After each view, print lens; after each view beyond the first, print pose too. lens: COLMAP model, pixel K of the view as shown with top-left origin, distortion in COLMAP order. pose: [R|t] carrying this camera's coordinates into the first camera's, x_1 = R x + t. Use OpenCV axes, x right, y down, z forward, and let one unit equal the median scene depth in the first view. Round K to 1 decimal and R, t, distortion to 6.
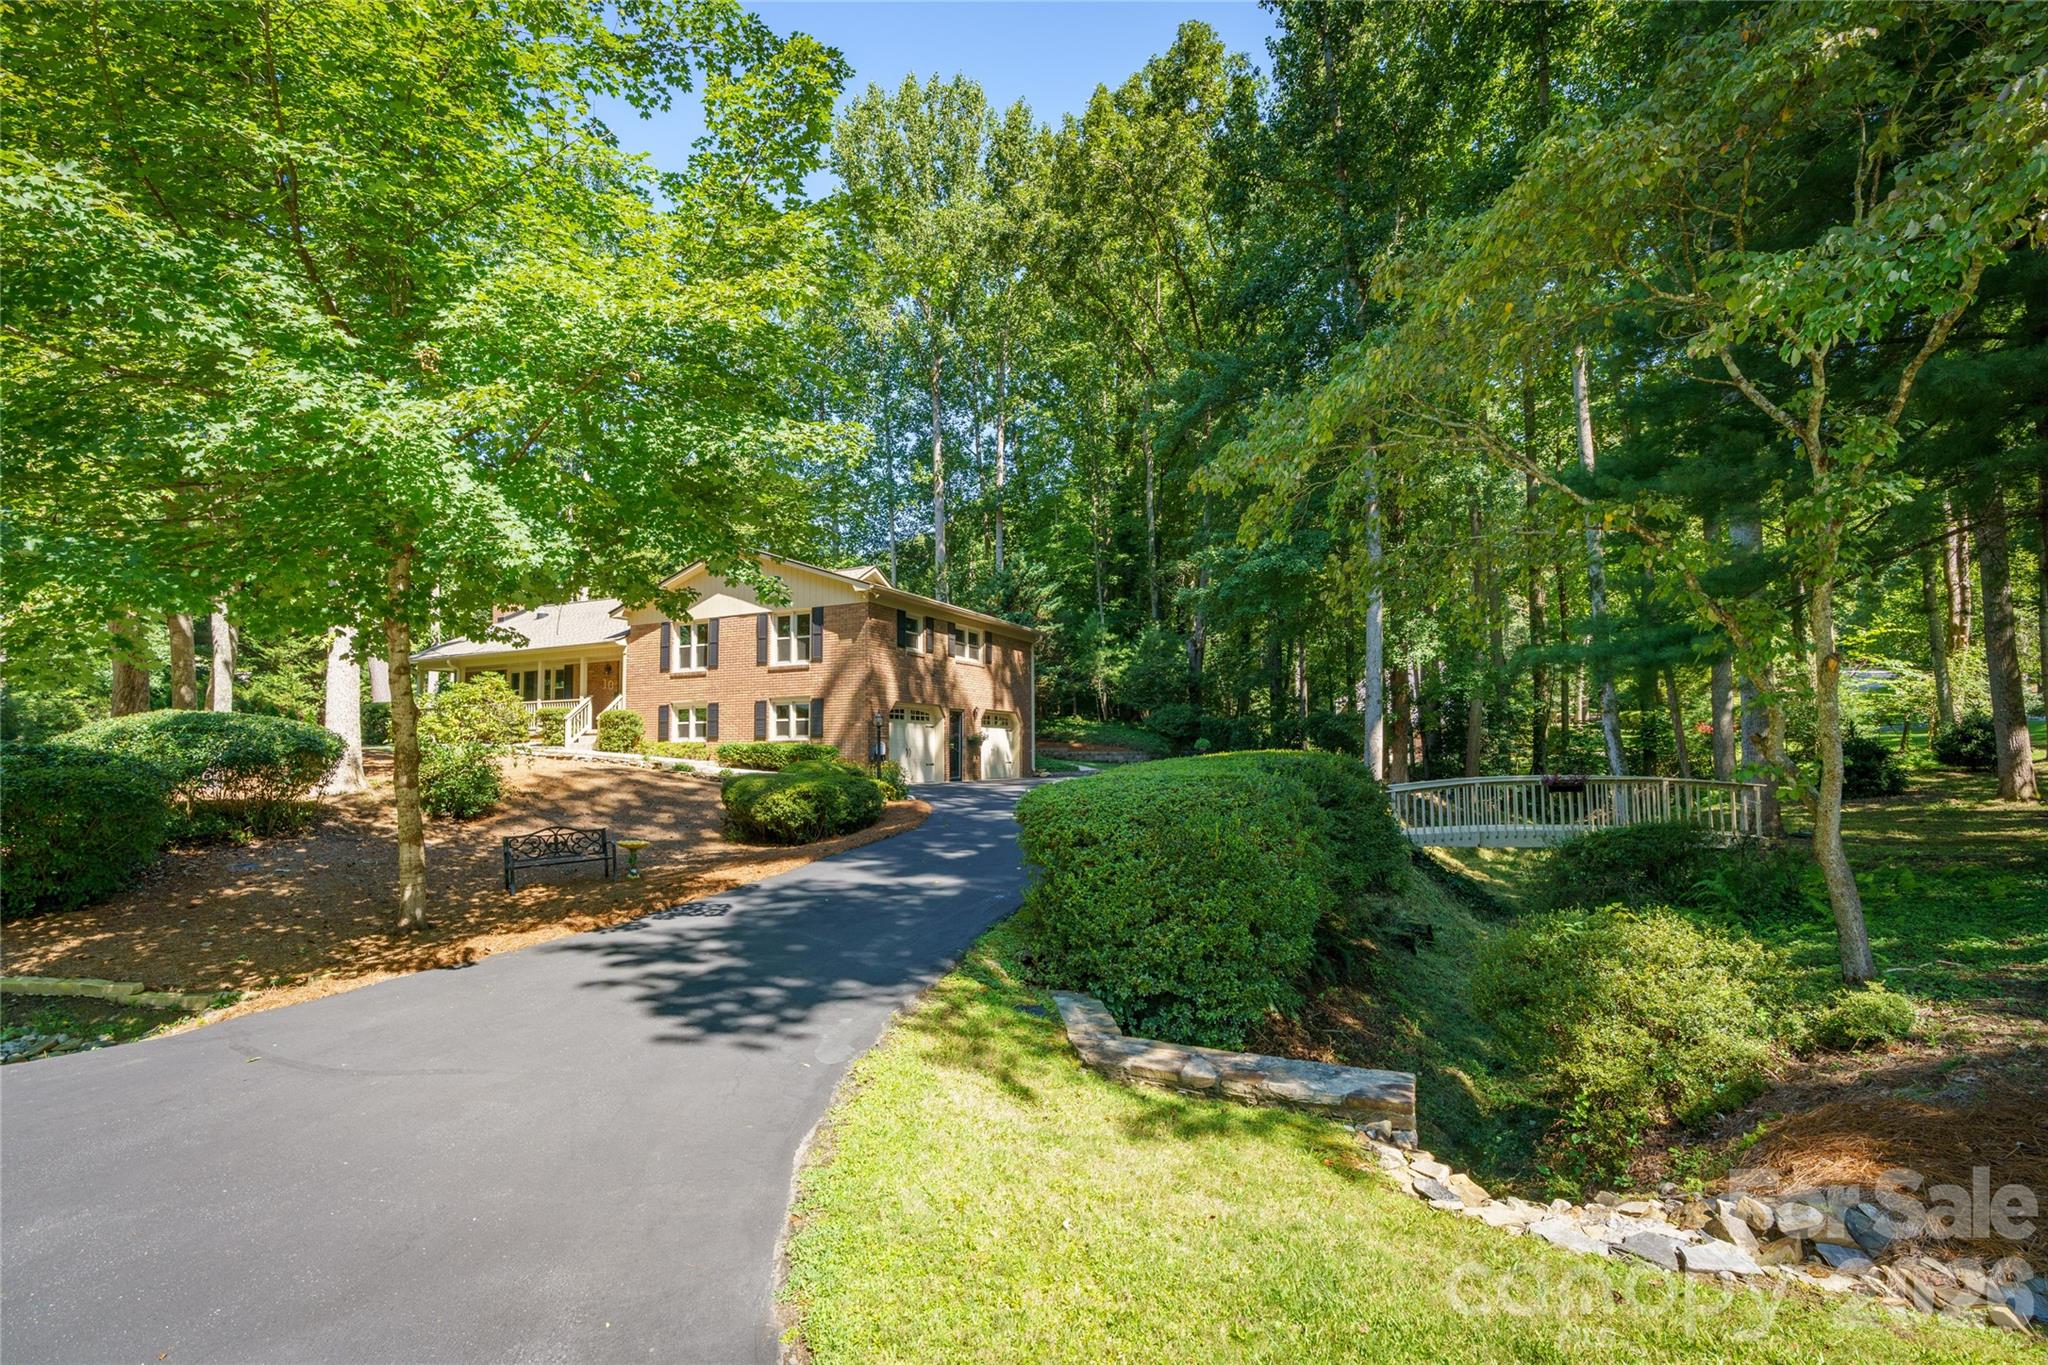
lens RADIAL K [[929.7, 0, 1027.1], [0, 929.7, 693.8], [0, 0, 1]] dist [-0.004056, 0.001833]
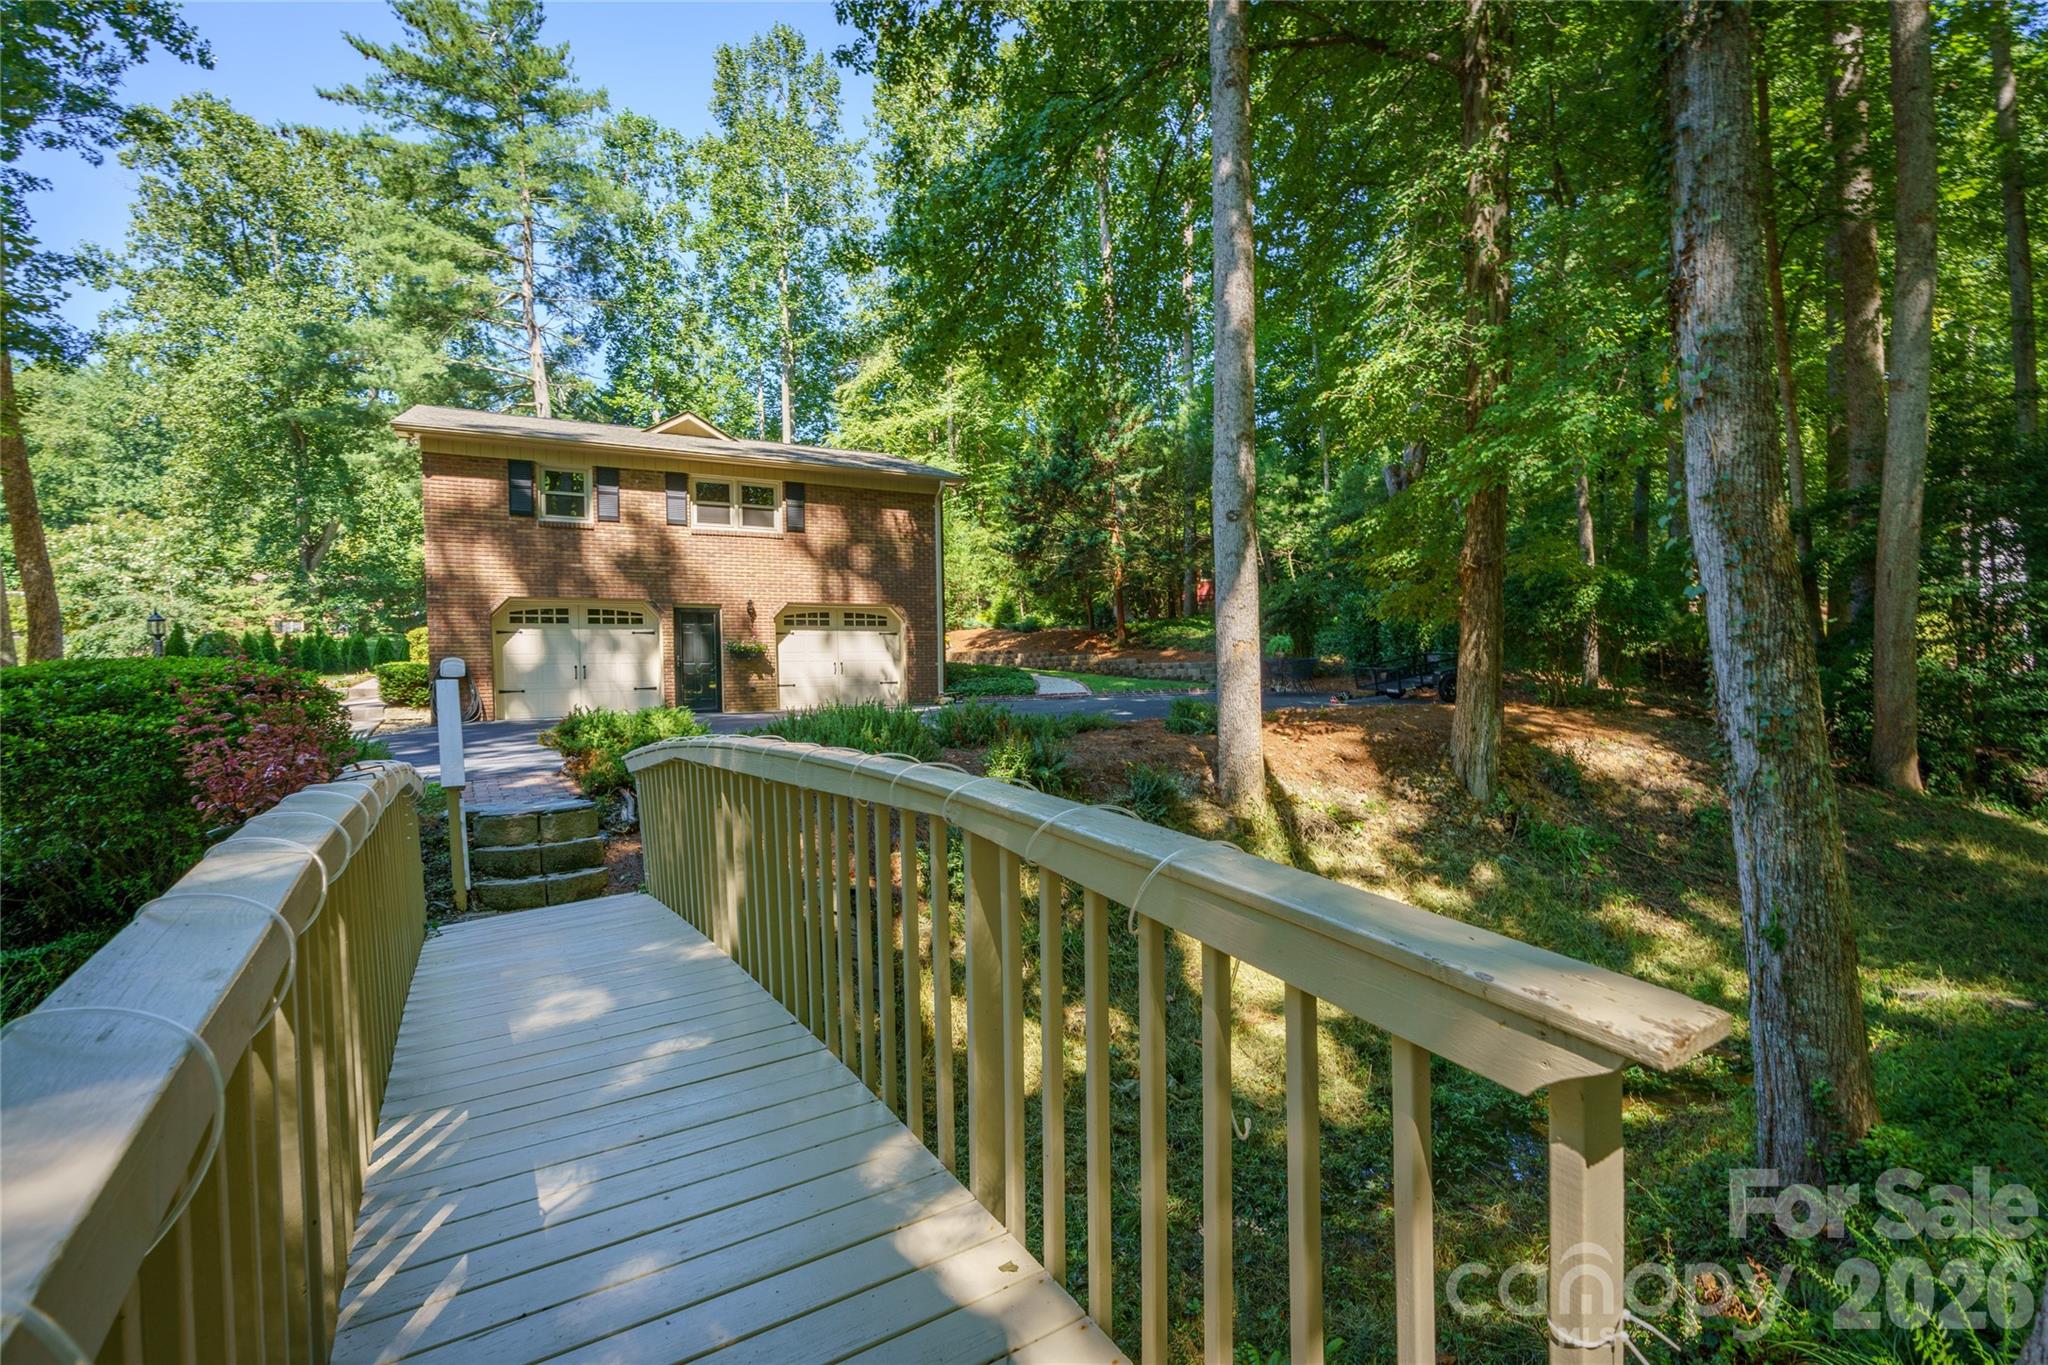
lens RADIAL K [[929.7, 0, 1019.6], [0, 929.7, 676.0], [0, 0, 1]] dist [-0.004056, 0.001833]
pose [[0.813628, -0.011025, -0.581282, 0.518122], [0.054007, 0.996930, 0.056686, 0.044023], [0.578872, -0.077514, 0.811726, 0.621865]]
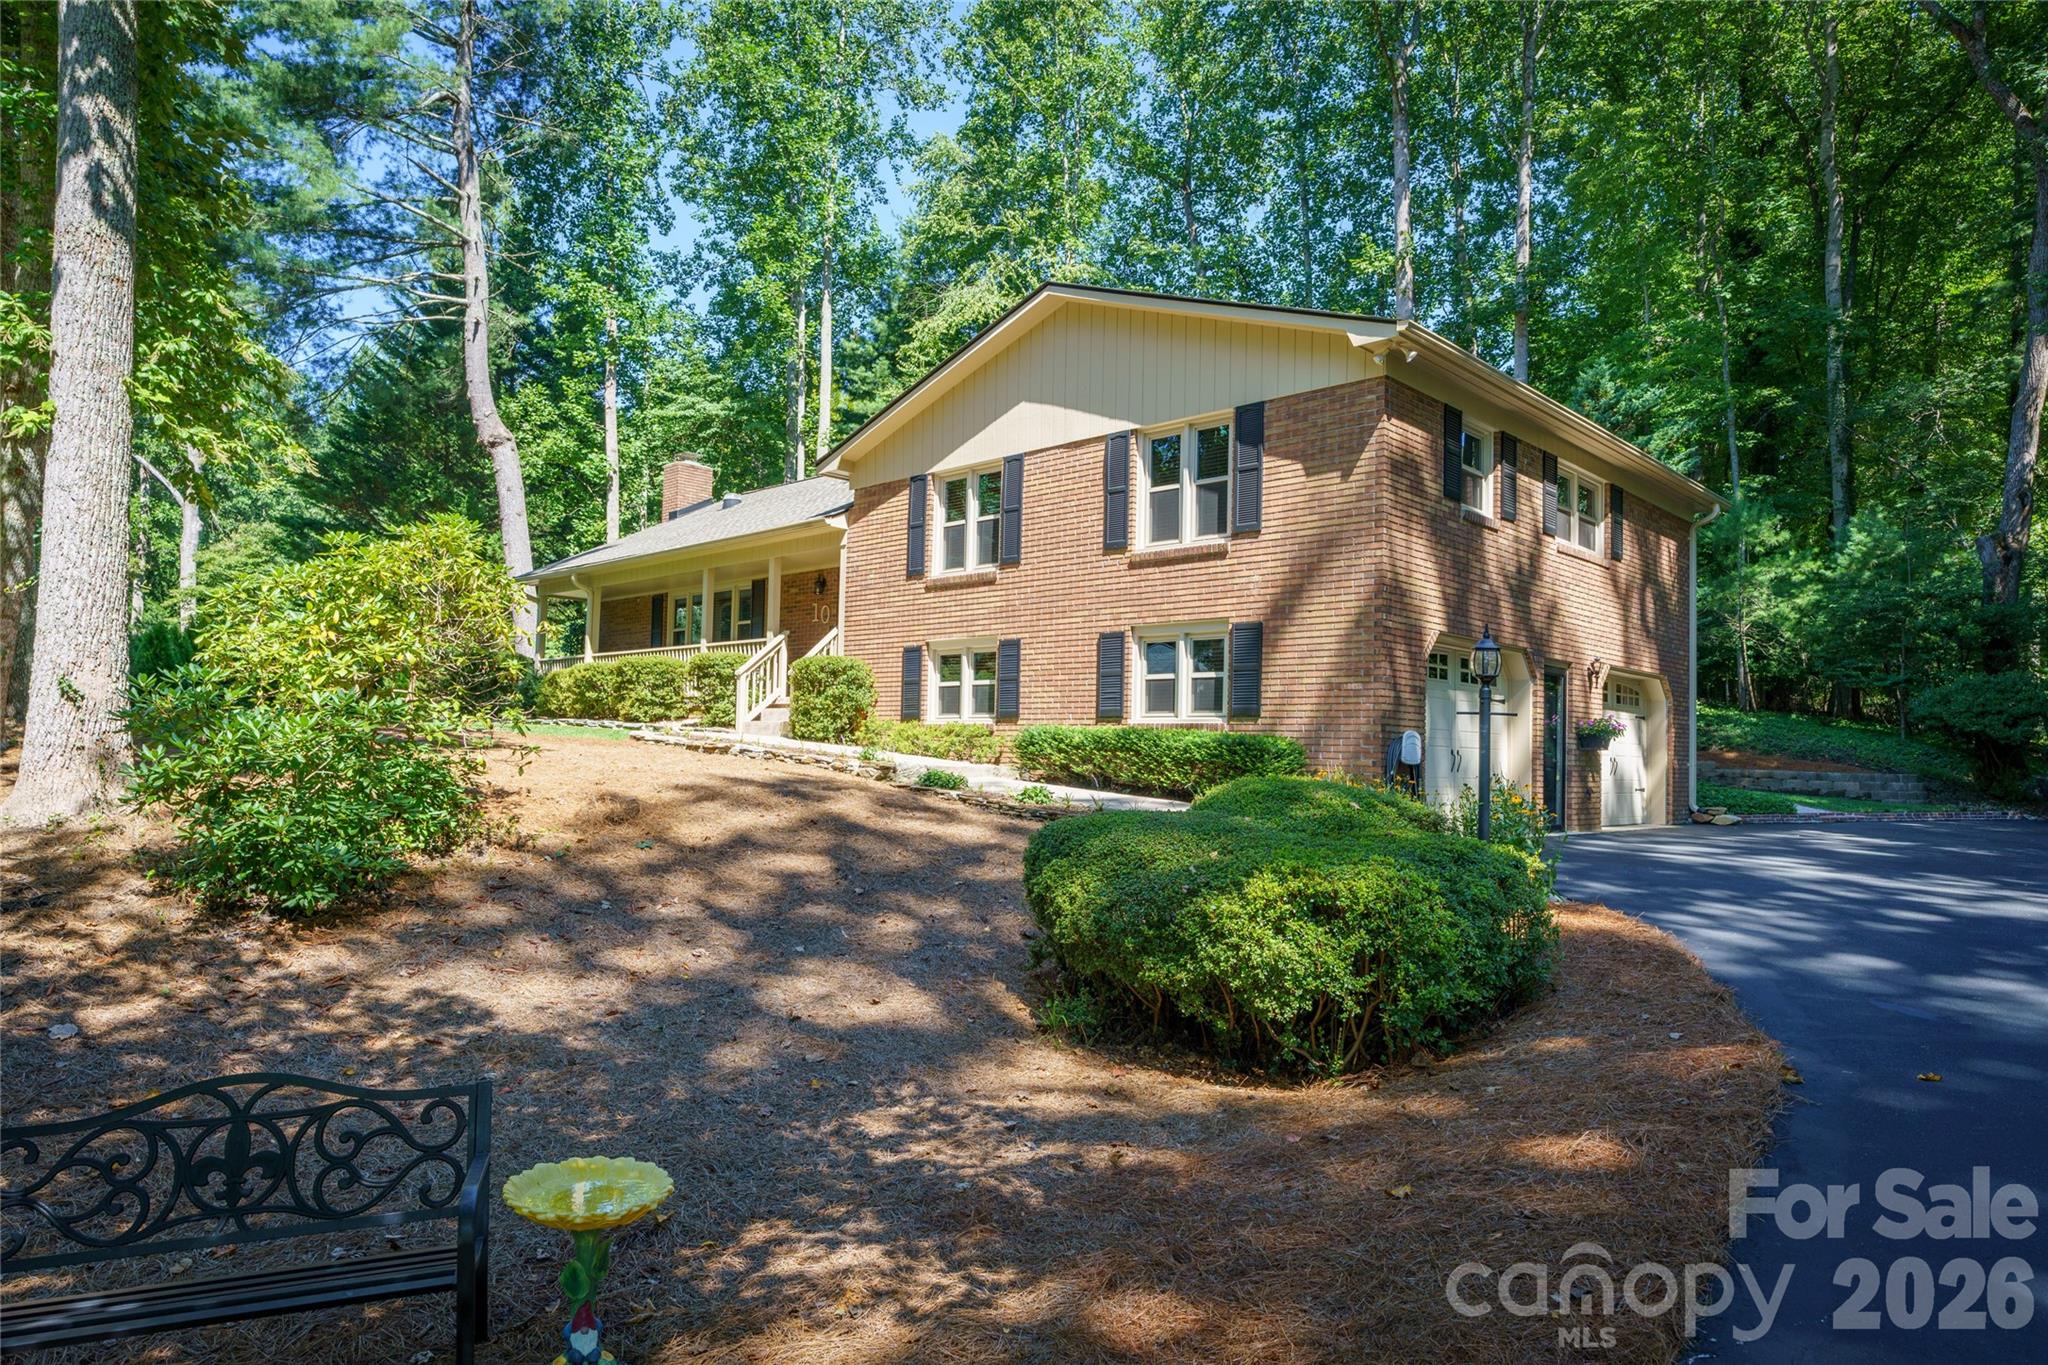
lens RADIAL K [[1267.4, 0, 1023.2], [0, 1267.4, 697.7], [0, 0, 1]] dist [-0.002759, 0.004689]
pose [[0.949832, 0.015968, -0.312352, -0.132236], [-0.011463, 0.999802, 0.016255, 0.027696], [0.312550, -0.011860, 0.949827, 0.397835]]
